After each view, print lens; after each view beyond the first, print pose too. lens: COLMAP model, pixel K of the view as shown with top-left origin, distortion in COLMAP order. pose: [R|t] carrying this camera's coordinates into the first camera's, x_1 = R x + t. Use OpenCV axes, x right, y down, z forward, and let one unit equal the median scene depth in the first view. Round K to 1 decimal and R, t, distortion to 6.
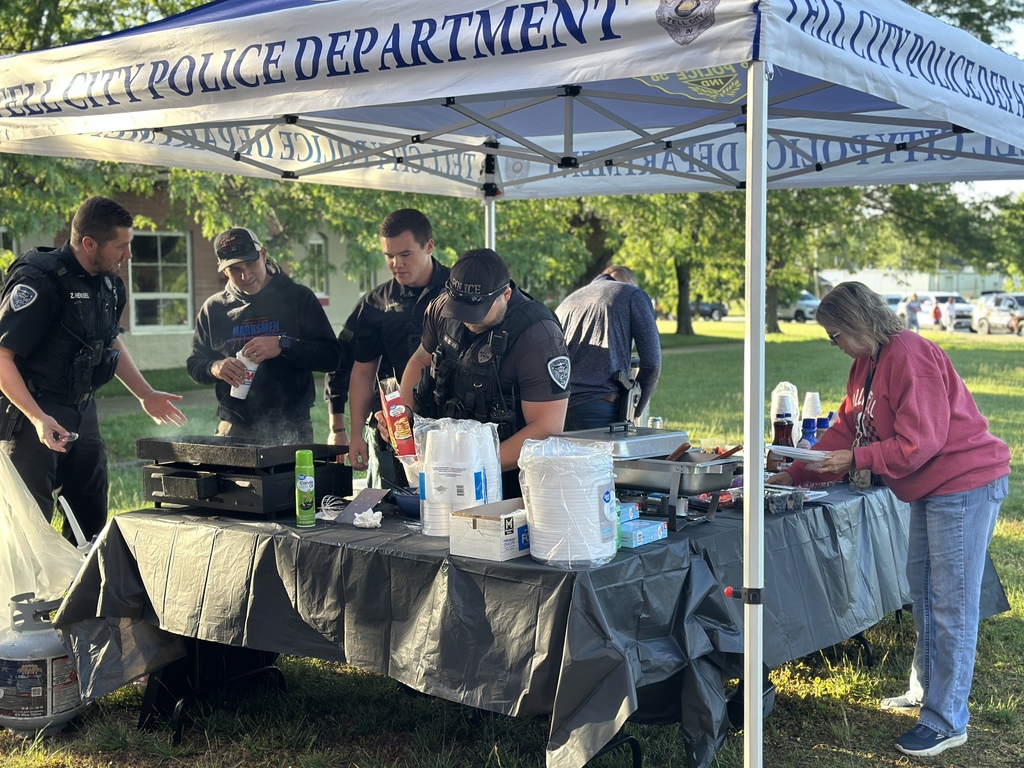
lens RADIAL K [[1406.2, 0, 512.0], [0, 1406.2, 384.0], [0, 0, 1]] dist [0.100709, 0.009501]
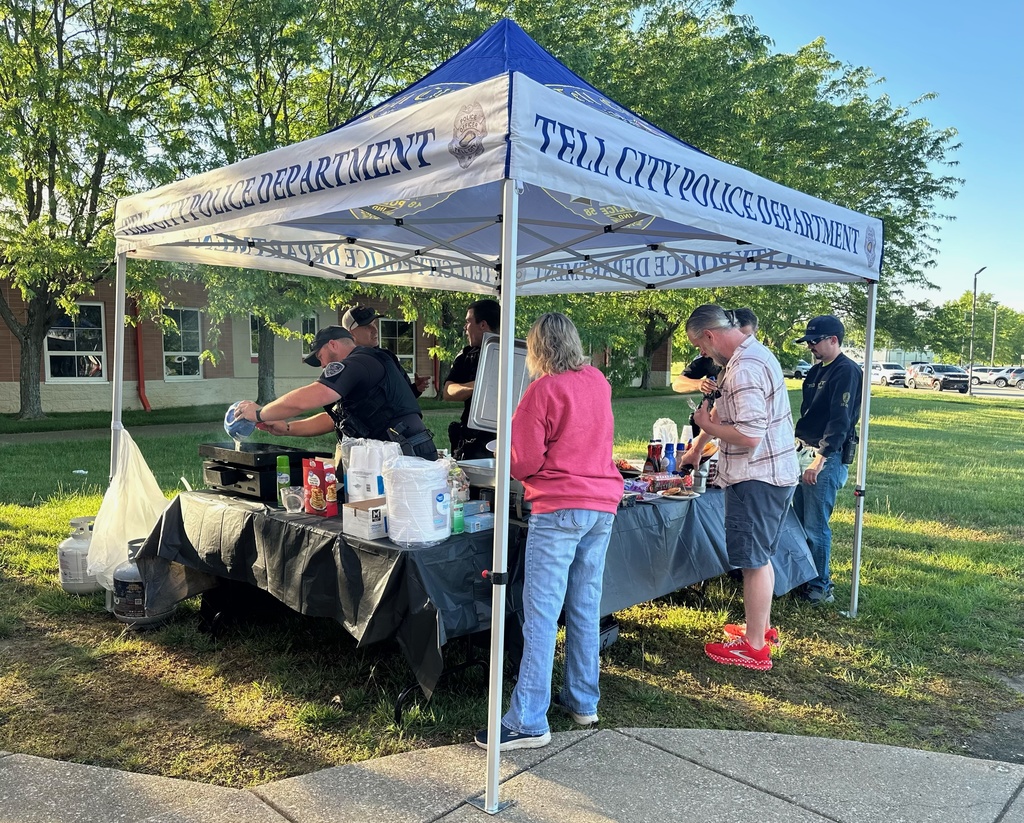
lens RADIAL K [[799.8, 0, 533.2], [0, 799.8, 435.3], [0, 0, 1]] dist [0.171873, -0.346645]
pose [[0.990530, 0.031352, -0.133667, 0.217691], [-0.027130, 0.999078, 0.033285, -0.010128], [0.134588, -0.029343, 0.990467, 0.174856]]
